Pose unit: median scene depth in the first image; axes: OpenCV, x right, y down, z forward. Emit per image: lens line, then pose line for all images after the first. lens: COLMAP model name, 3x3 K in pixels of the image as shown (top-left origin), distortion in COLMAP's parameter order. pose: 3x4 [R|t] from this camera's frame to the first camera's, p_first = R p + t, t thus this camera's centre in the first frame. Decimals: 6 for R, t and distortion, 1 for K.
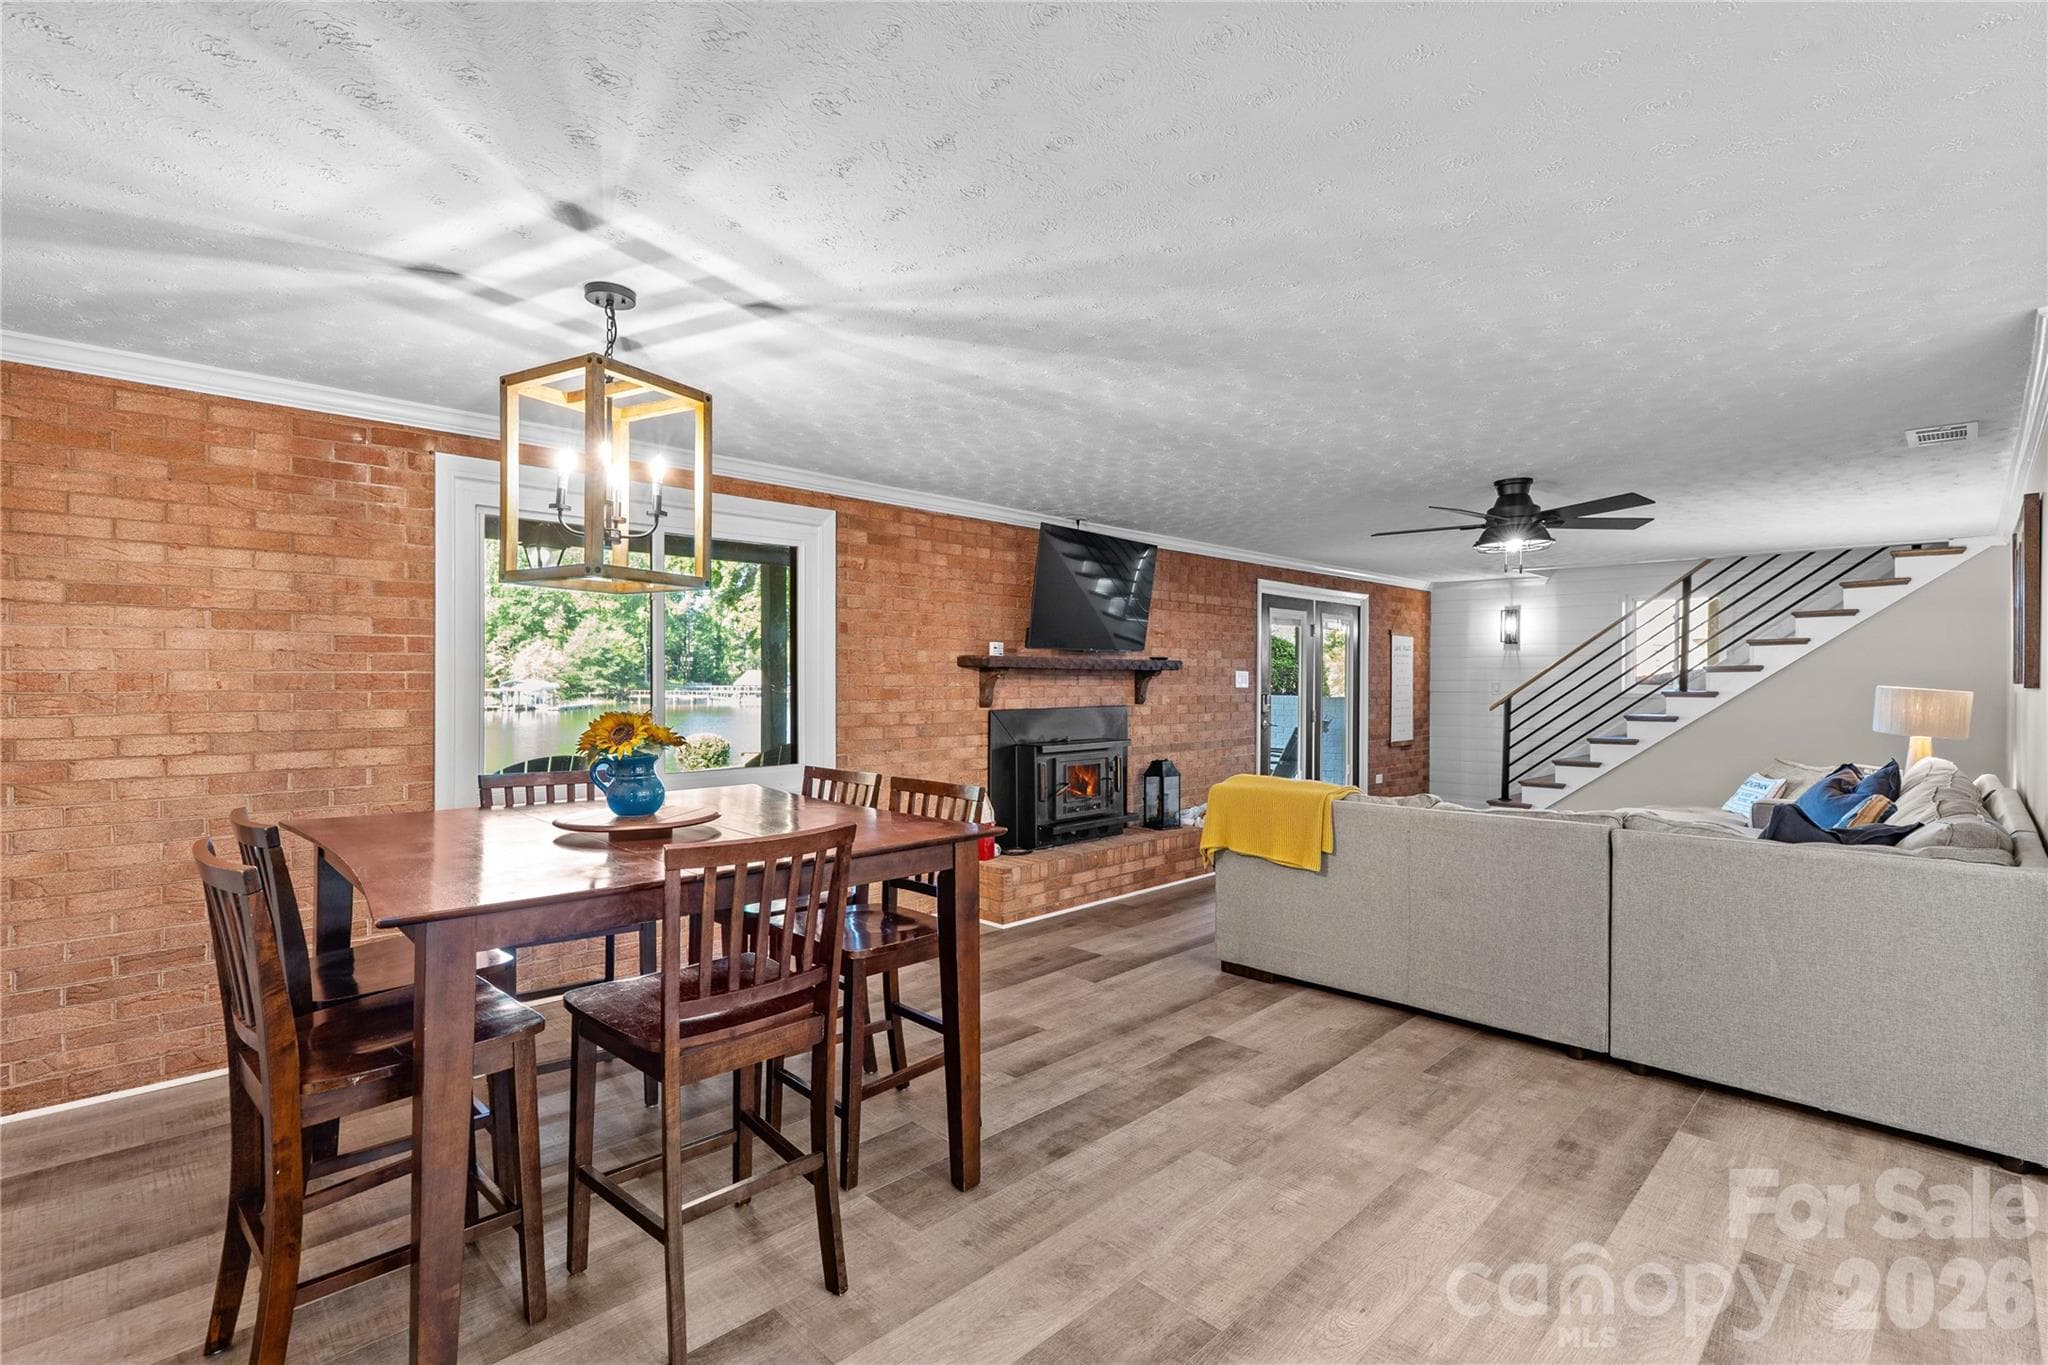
lens RADIAL K [[934.7, 0, 1012.1], [0, 934.7, 689.3], [0, 0, 1]] dist [0.000101, 0.000927]
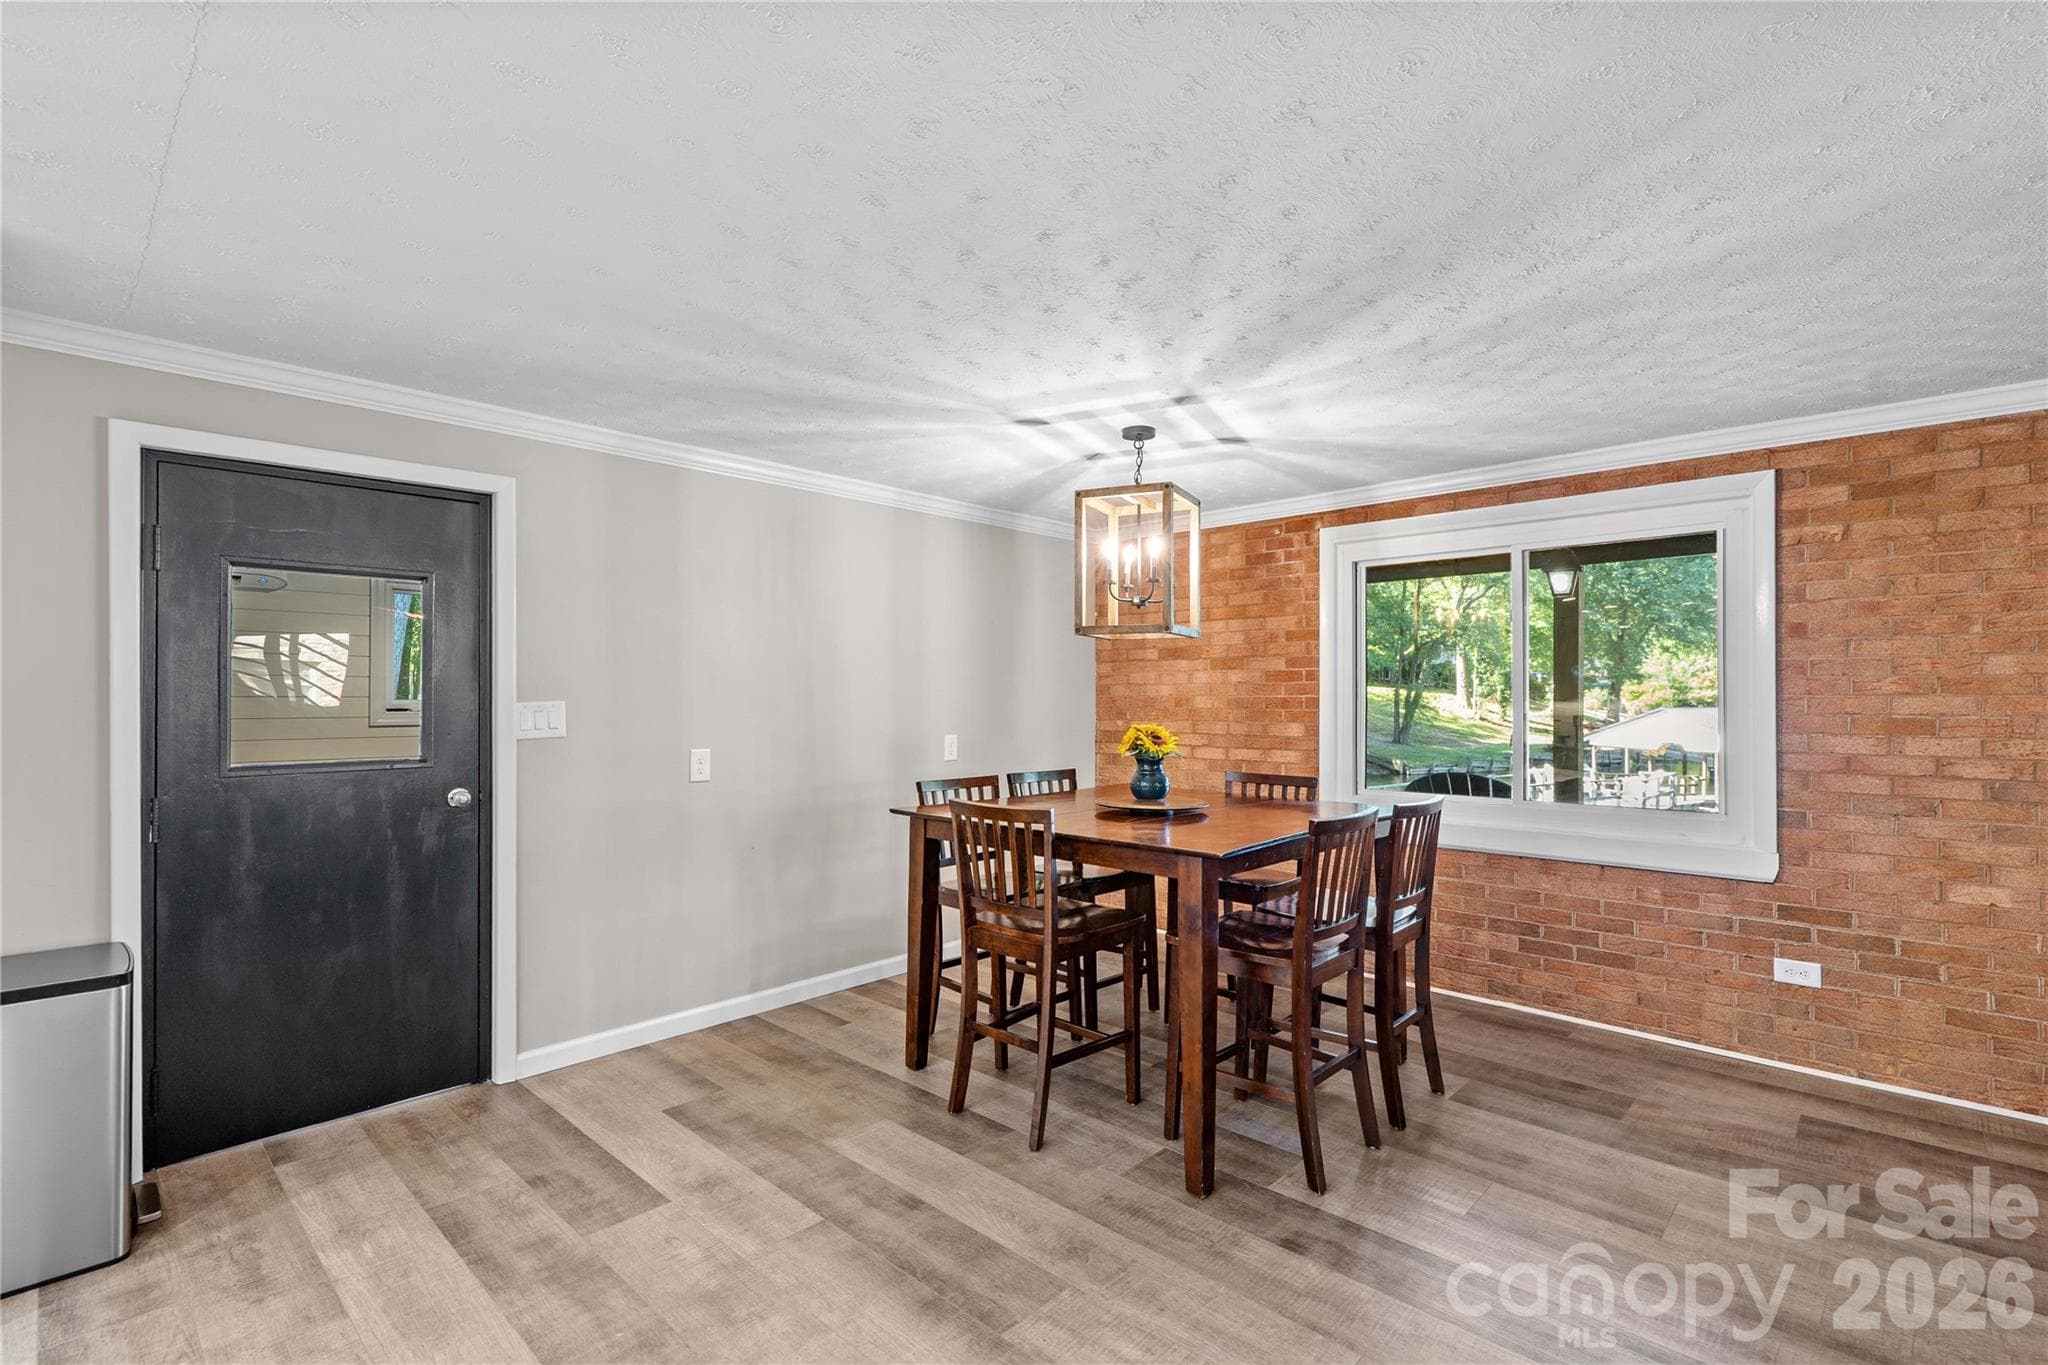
lens RADIAL K [[943.4, 0, 1020.0], [0, 943.4, 690.9], [0, 0, 1]] dist [-0.003452, 0.000177]
pose [[0.041095, -0.009495, -0.999110, 0.743258], [-0.013827, 0.999854, -0.010071, -0.006667], [0.999060, 0.014229, 0.040958, 0.567726]]
